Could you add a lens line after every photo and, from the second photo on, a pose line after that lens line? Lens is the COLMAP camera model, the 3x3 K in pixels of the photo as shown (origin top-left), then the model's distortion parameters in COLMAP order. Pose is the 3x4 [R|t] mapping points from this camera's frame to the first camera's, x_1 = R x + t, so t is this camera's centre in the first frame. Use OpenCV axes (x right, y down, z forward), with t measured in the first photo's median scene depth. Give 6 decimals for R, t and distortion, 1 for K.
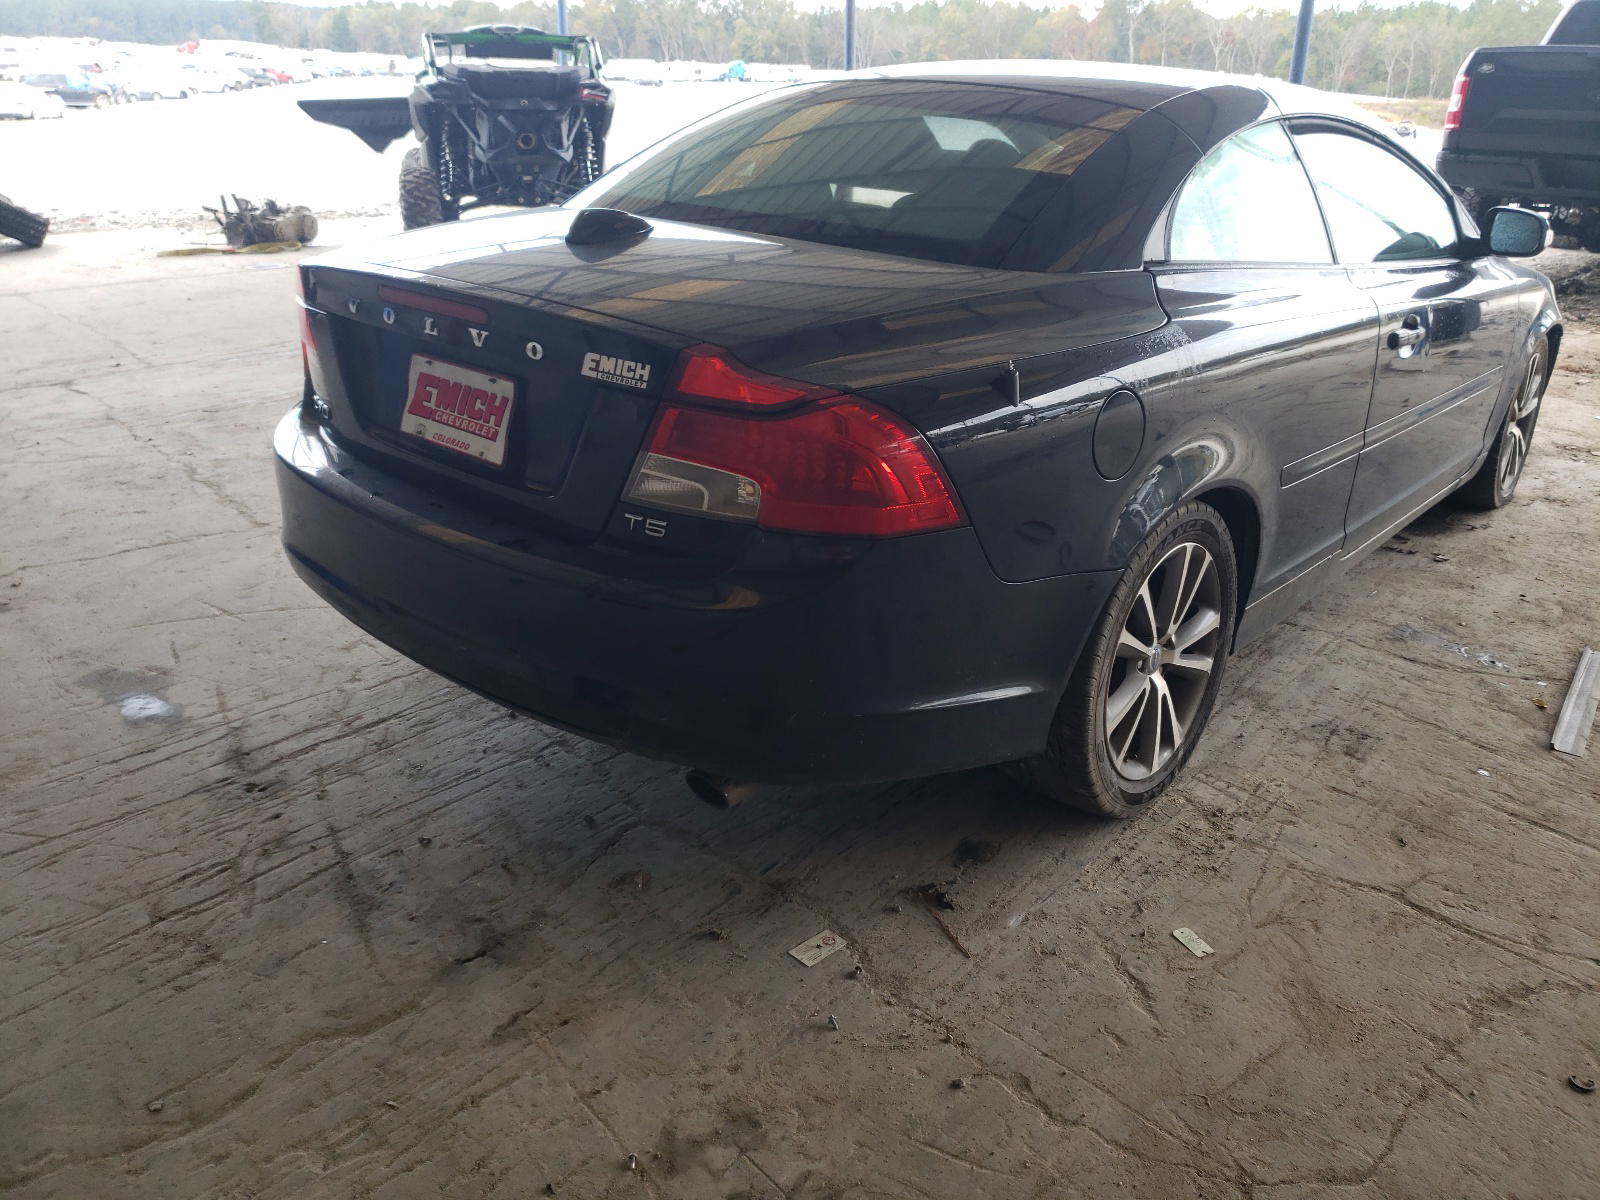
lens RADIAL K [[1205.4, 0, 801.2], [0, 1205.4, 581.5], [0, 0, 1]] dist [-0.003307, 0.001861]
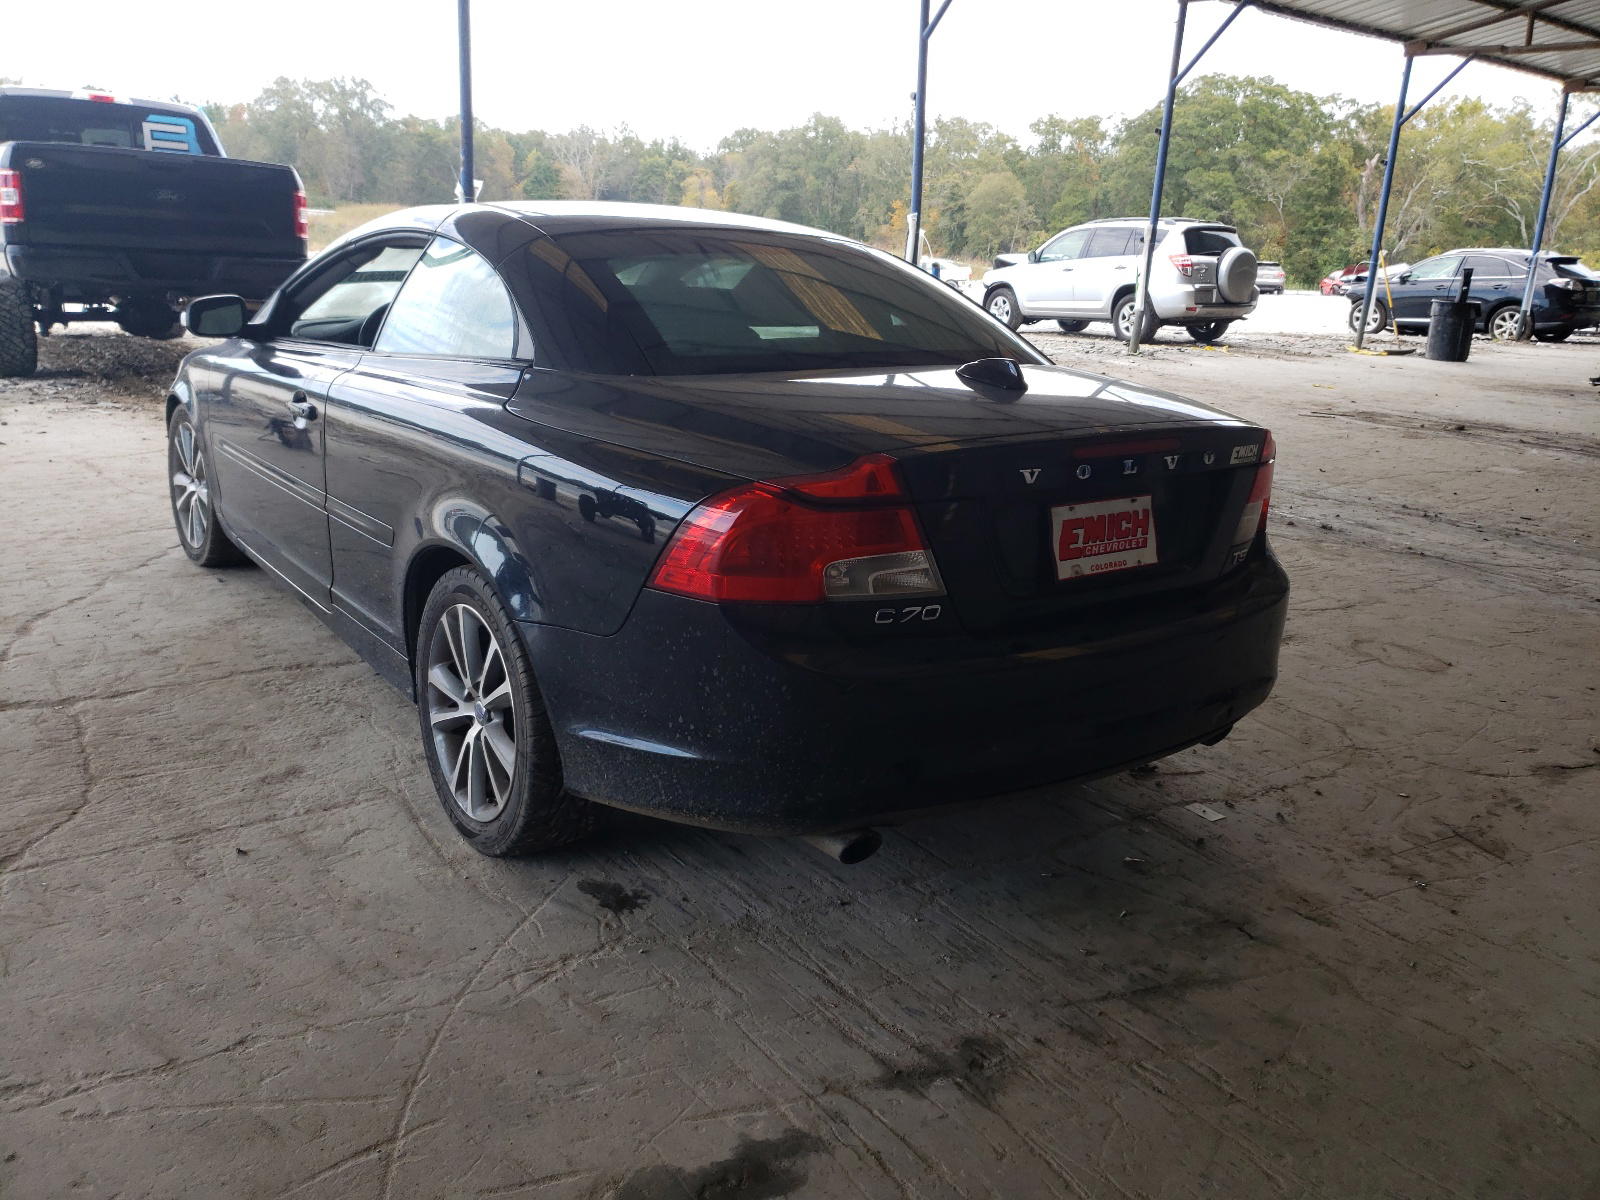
lens RADIAL K [[1230.2, 0, 820.5], [0, 1230.2, 598.8], [0, 0, 1]] dist [0.007527, 0.011460]
pose [[0.217178, -0.291900, 0.931465, -1.426977], [0.336015, 0.918279, 0.209423, -0.418078], [-0.916475, 0.267505, 0.297513, 0.899381]]
